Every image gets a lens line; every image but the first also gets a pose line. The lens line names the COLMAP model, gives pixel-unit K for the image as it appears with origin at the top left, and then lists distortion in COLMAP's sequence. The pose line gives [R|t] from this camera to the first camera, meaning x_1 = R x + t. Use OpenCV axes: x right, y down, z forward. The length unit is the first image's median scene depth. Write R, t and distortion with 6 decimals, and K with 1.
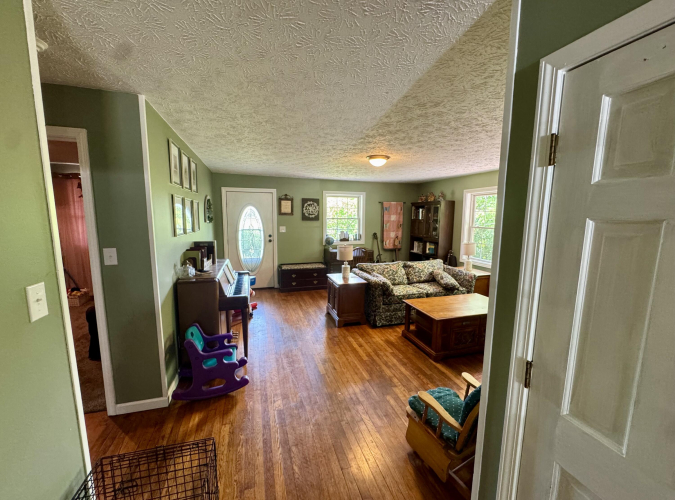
lens RADIAL K [[269.9, 0, 335.3], [0, 269.9, 251.3], [0, 0, 1]] dist [0.000332, 0.000019]
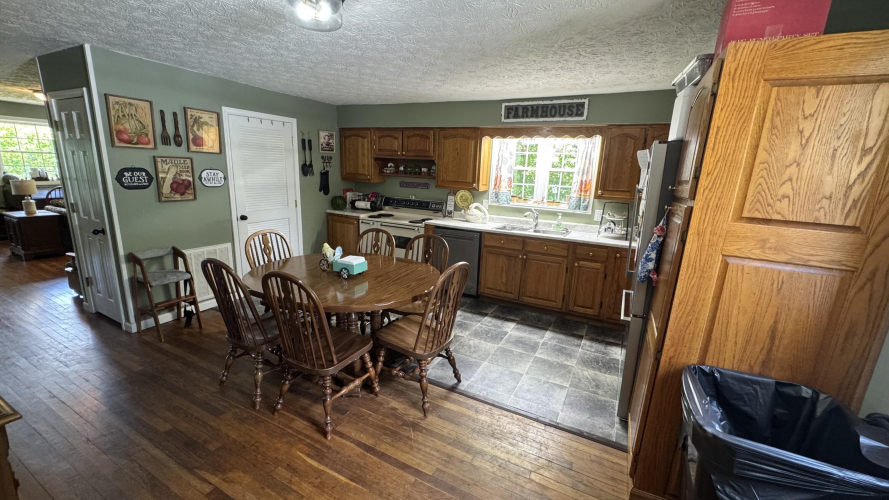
lens RADIAL K [[351.6, 0, 440.1], [0, 351.6, 249.5], [0, 0, 1]] dist [-0.001772, 0.000170]
pose [[0.704872, -0.139623, 0.695458, 0.192735], [0.056914, 0.988408, 0.140753, 0.142300], [-0.707048, -0.059631, 0.704647, -1.004294]]
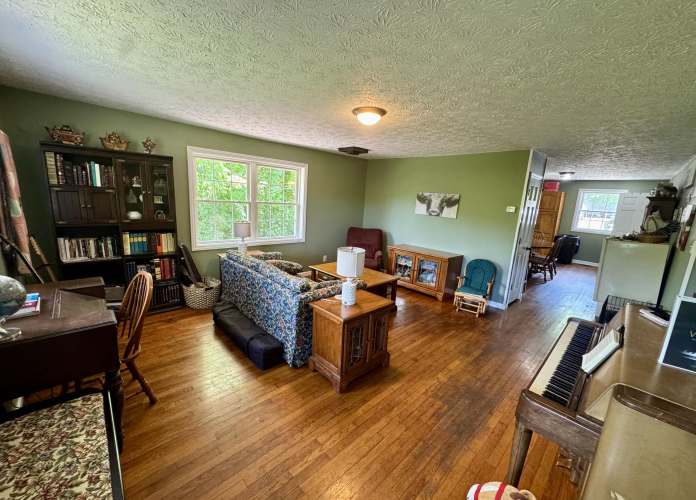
lens RADIAL K [[277.1, 0, 345.2], [0, 277.1, 250.3], [0, 0, 1]] dist [-0.004705, 0.000377]
pose [[-0.446050, -0.200643, 0.872228, -0.466548], [0.059833, 0.965683, 0.252739, -0.165672], [-0.893006, 0.164922, -0.418737, 1.291168]]
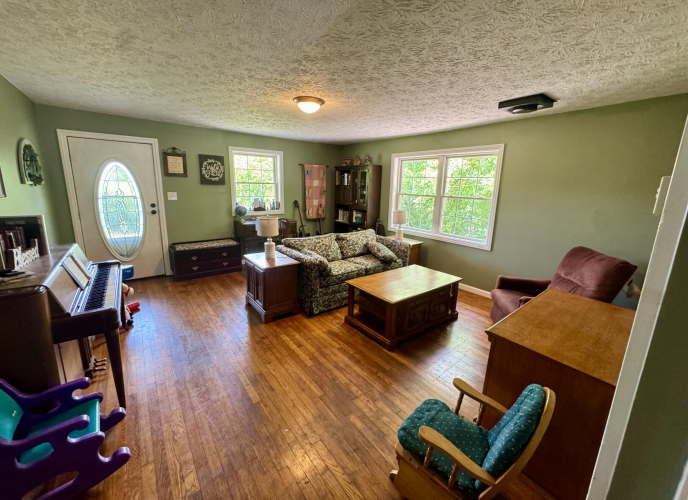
lens RADIAL K [[273.9, 0, 342.9], [0, 273.9, 241.4], [0, 0, 1]] dist [-0.004705, 0.000377]
pose [[0.935032, -0.056290, 0.350065, -0.042997], [0.028273, 0.996010, 0.084640, -0.012805], [-0.353433, -0.069243, 0.932894, 0.199032]]
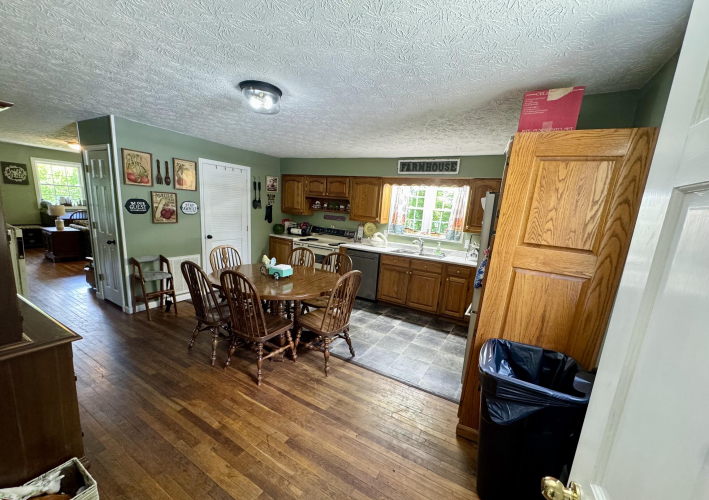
lens RADIAL K [[280.6, 0, 350.9], [0, 280.6, 265.3], [0, 0, 1]] dist [-0.000415, -0.000529]
pose [[0.735063, -0.097893, 0.670894, 0.158855], [0.022584, 0.992508, 0.120077, 0.153242], [-0.677622, -0.073112, 0.731767, -1.106903]]
